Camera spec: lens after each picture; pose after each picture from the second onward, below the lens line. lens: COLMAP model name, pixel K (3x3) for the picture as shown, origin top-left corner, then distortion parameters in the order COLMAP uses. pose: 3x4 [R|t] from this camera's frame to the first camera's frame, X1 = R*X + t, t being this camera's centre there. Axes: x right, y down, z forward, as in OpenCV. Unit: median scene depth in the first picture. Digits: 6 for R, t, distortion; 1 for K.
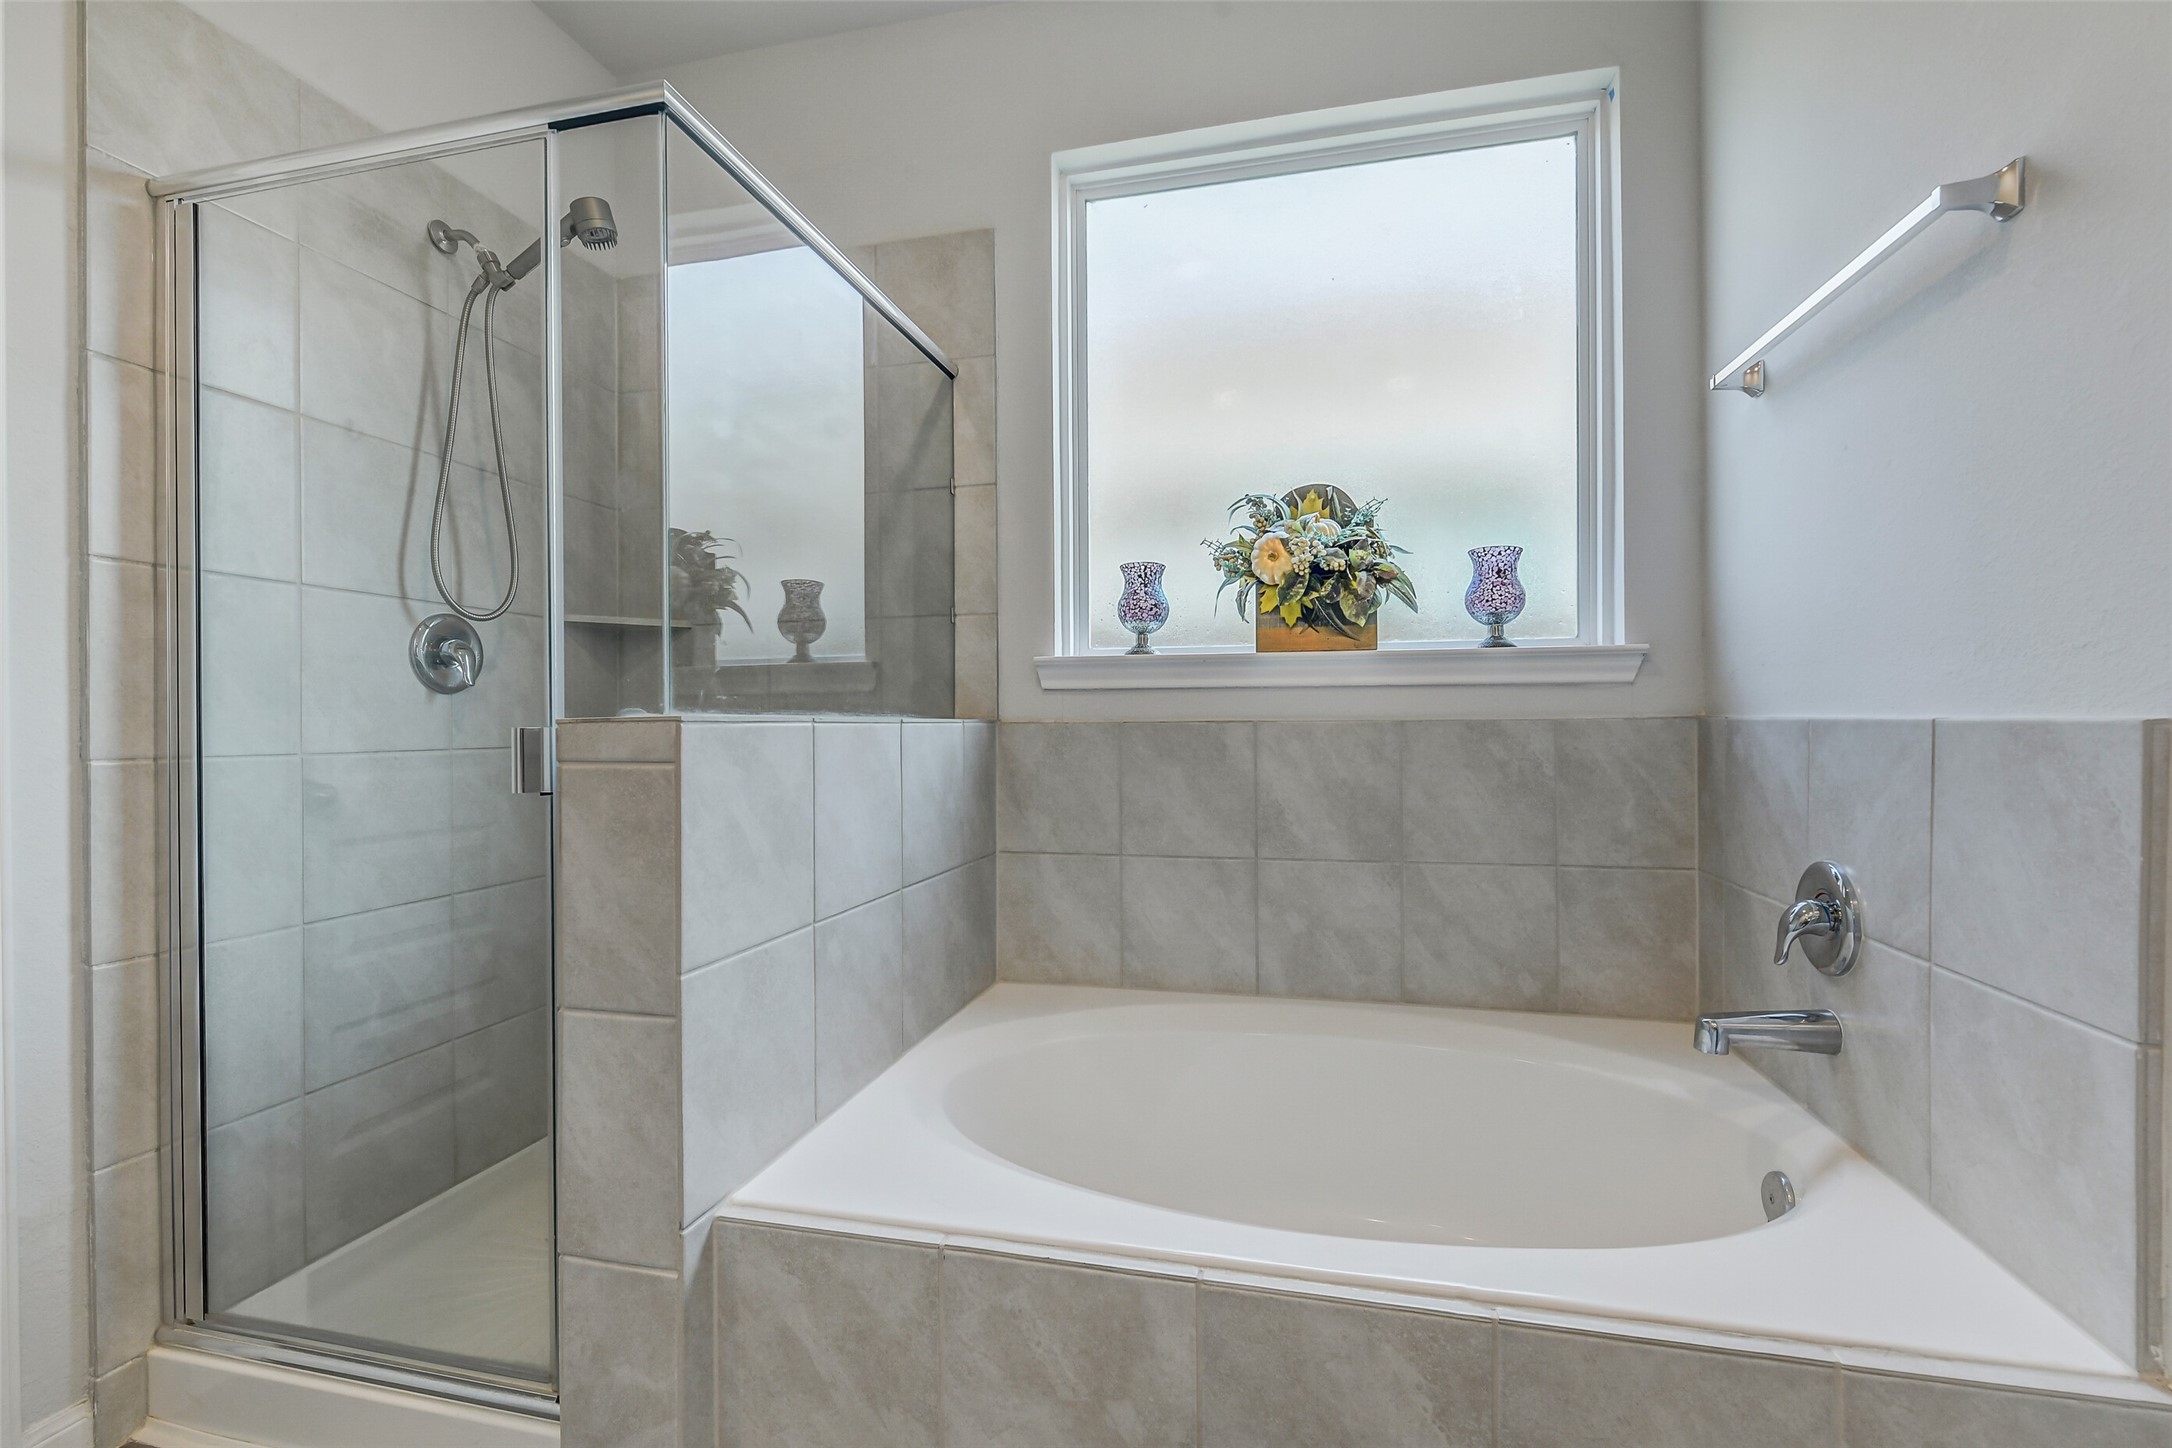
lens RADIAL K [[943.0, 0, 1086.0], [0, 943.0, 724.0], [0, 0, 1]] dist [-0.000619, -0.000467]
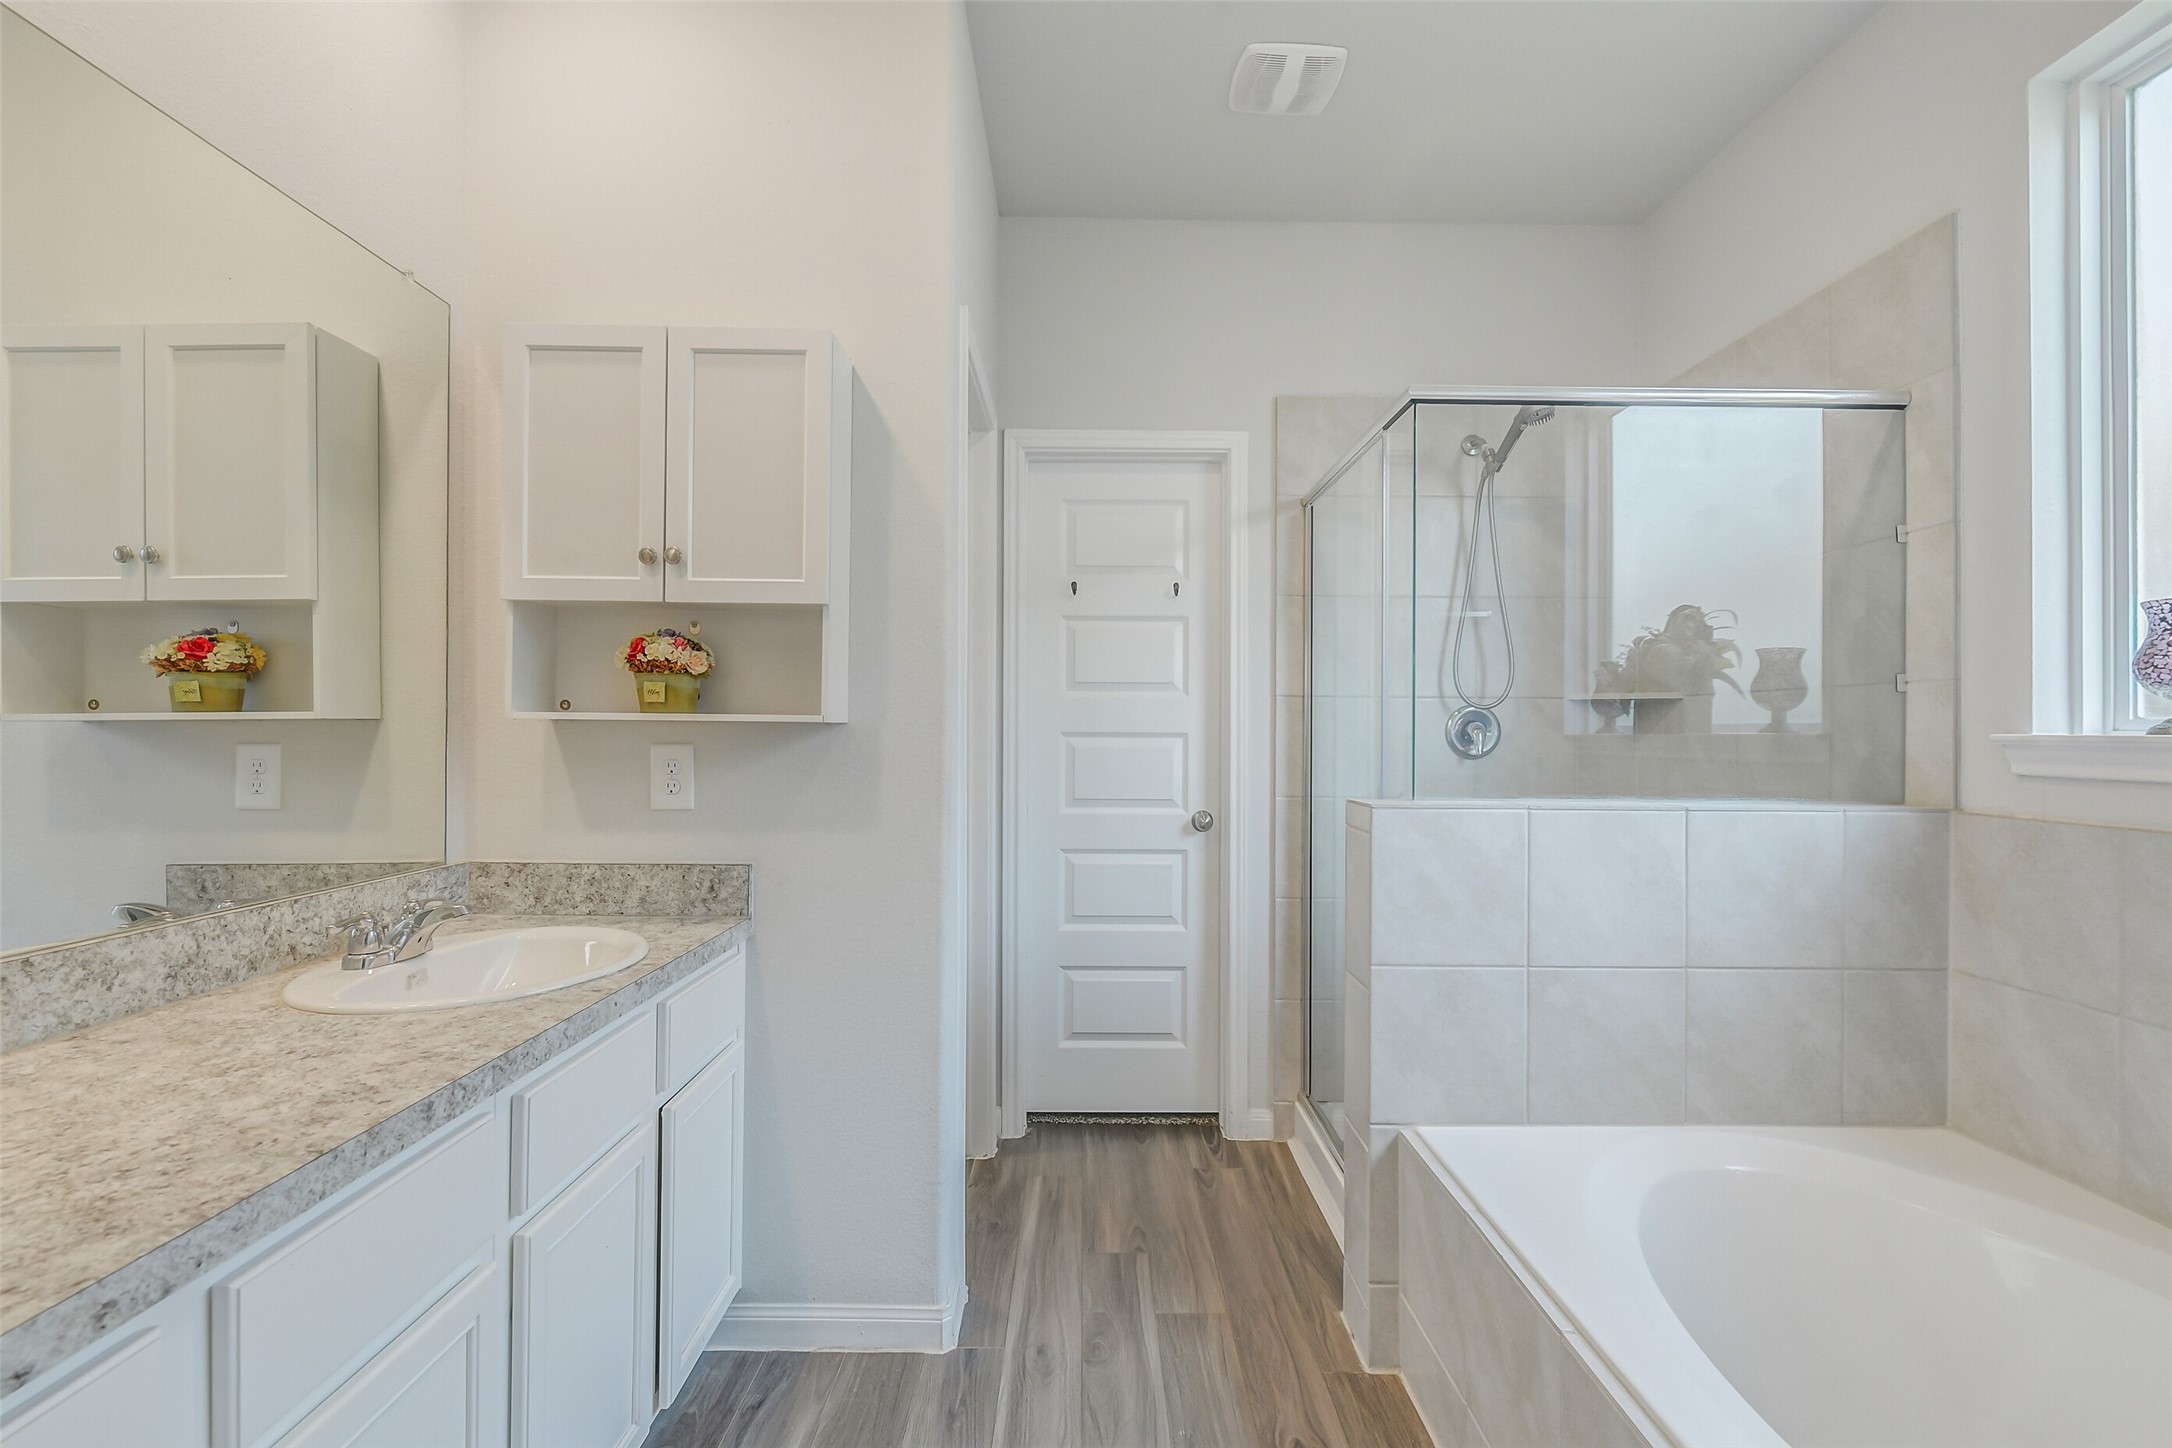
lens RADIAL K [[932.4, 0, 1086.0], [0, 932.4, 724.0], [0, 0, 1]] dist [-0.000039, -0.000408]
pose [[0.246410, -0.000703, -0.969165, 0.511743], [-0.007792, 0.999966, -0.002707, -0.071101], [0.969134, 0.008219, 0.246396, 0.068629]]
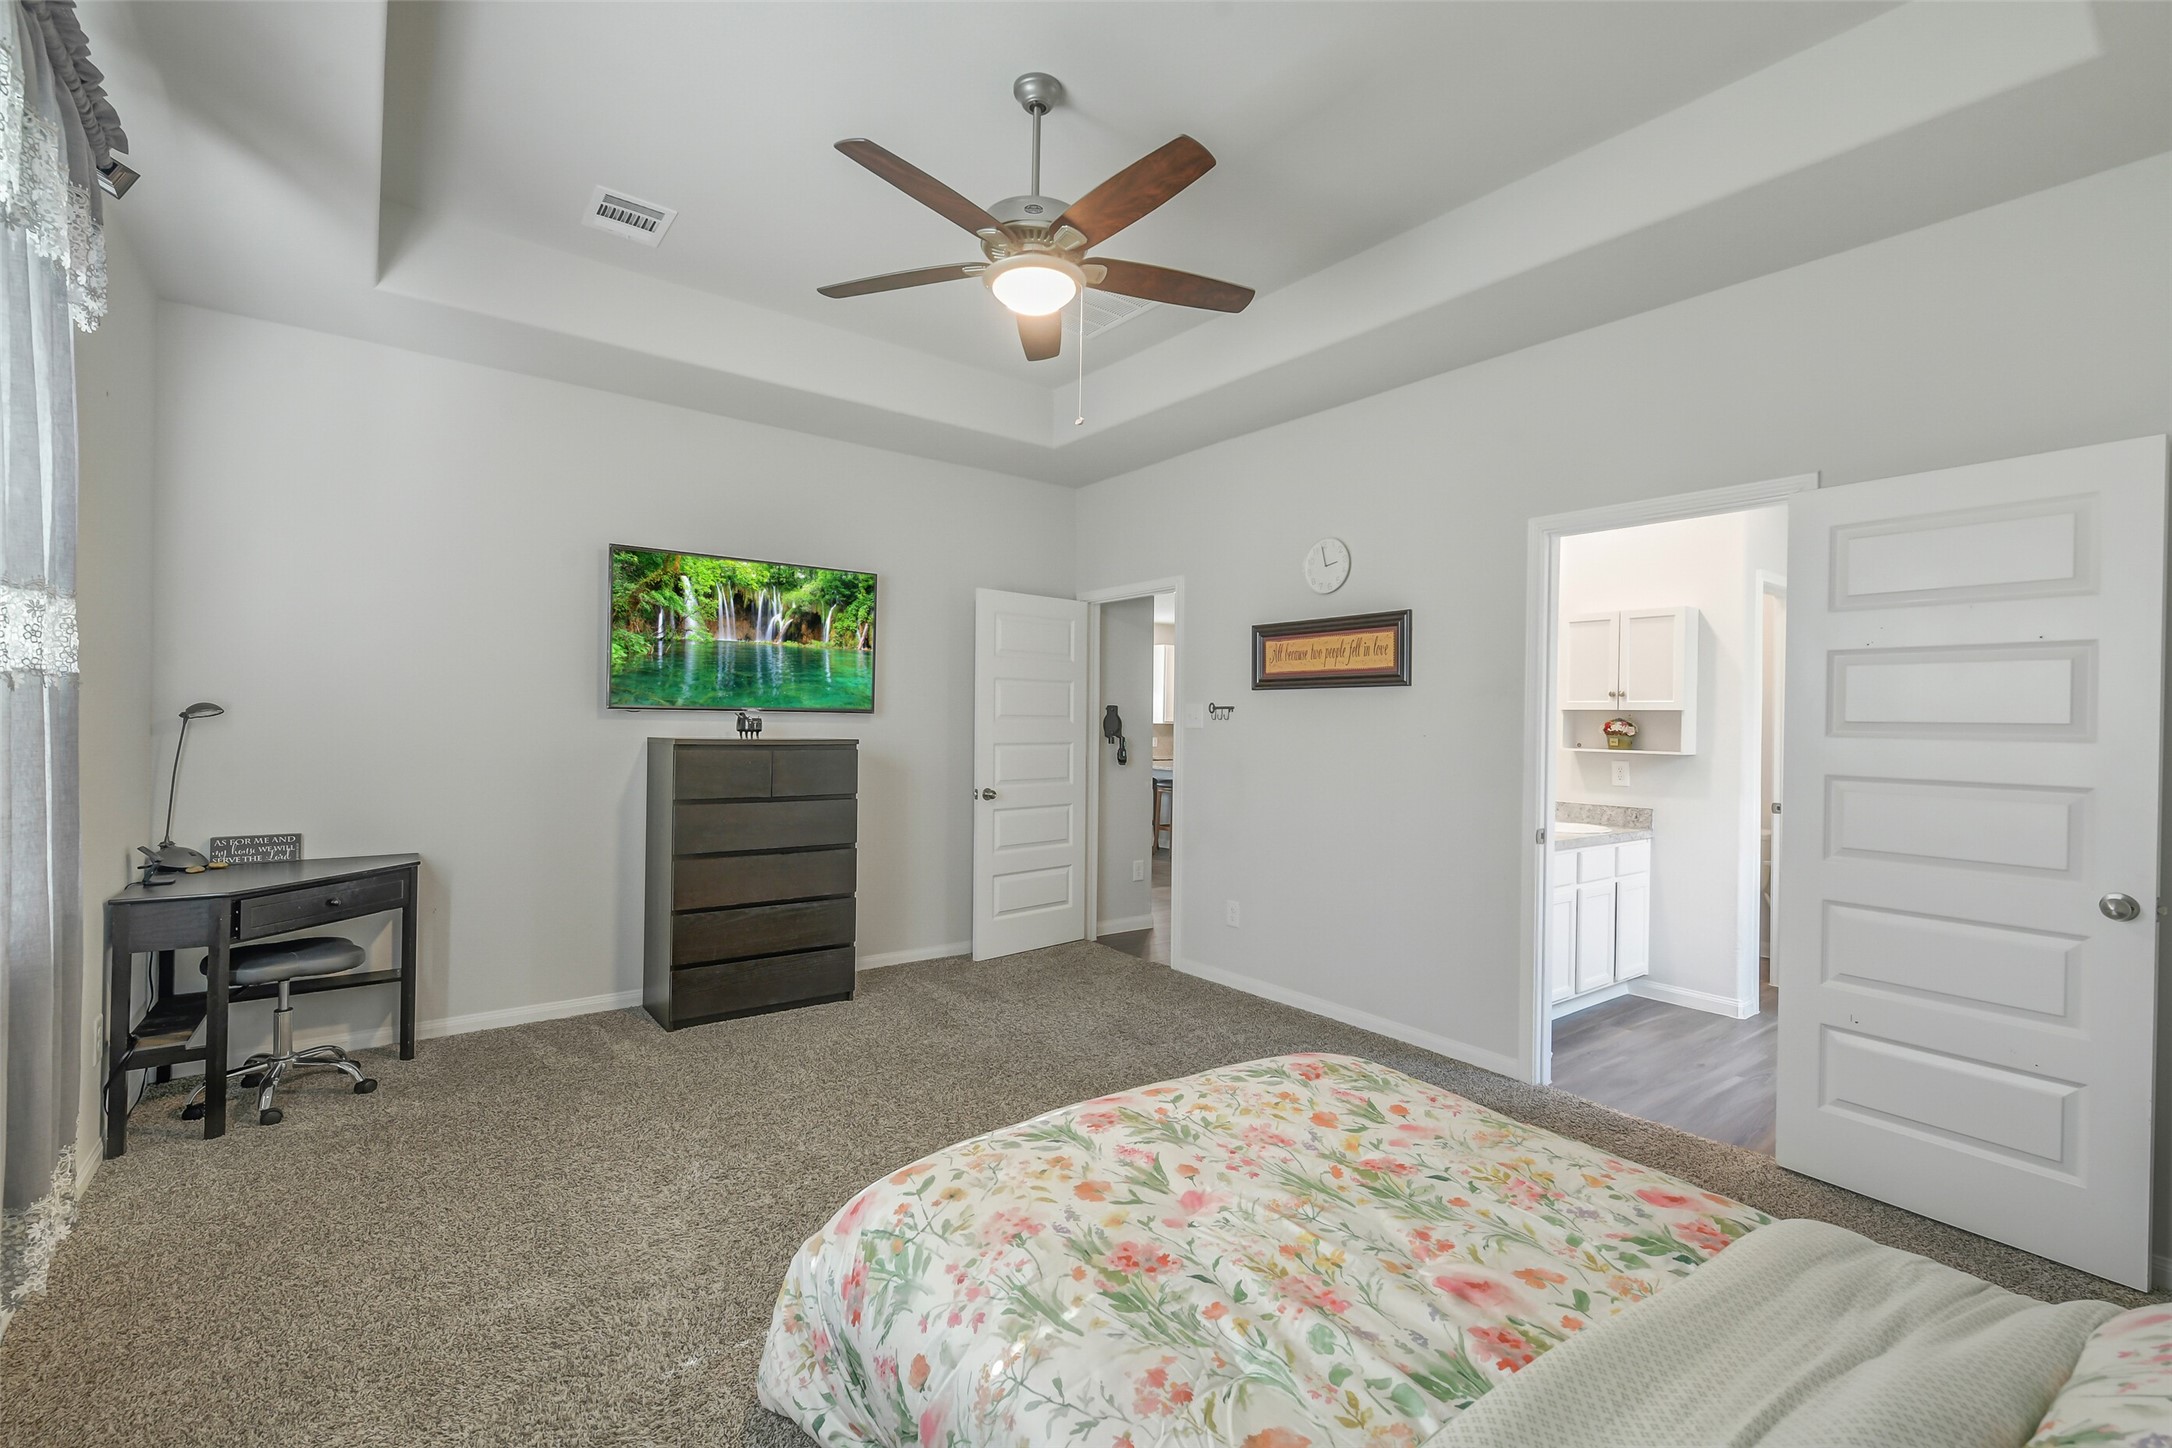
lens RADIAL K [[932.4, 0, 1086.0], [0, 932.4, 724.0], [0, 0, 1]] dist [-0.000039, -0.000408]
pose [[-0.618328, -0.012649, -0.785818, 2.531462], [-0.018223, 0.999832, -0.001754, -0.124535], [0.785709, 0.013235, -0.618455, 0.339454]]
